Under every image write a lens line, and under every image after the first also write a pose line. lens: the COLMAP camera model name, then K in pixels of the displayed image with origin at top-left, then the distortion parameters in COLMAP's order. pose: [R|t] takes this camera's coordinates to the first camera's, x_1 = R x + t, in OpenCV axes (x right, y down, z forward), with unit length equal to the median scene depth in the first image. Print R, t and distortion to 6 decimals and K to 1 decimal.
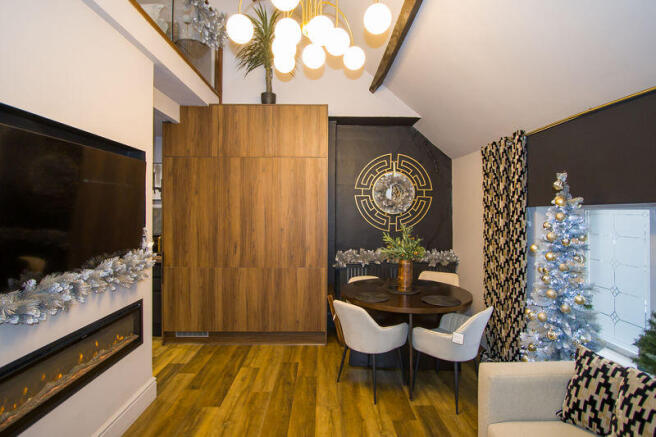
lens RADIAL K [[331.6, 0, 328.0], [0, 331.6, 218.5], [0, 0, 1]] dist [-0.004247, -0.000027]
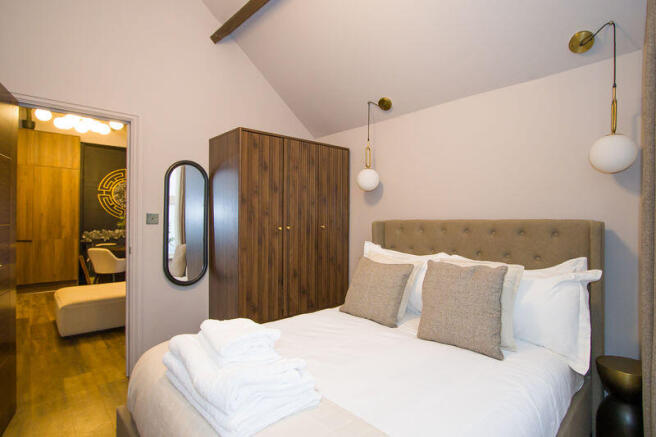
lens RADIAL K [[331.6, 0, 328.0], [0, 331.6, 218.5], [0, 0, 1]] dist [-0.004247, -0.000027]
pose [[0.751056, 0.003032, 0.660231, -0.152430], [0.012795, 0.999735, -0.019146, 0.097424], [-0.660114, 0.022827, 0.750818, -0.974602]]
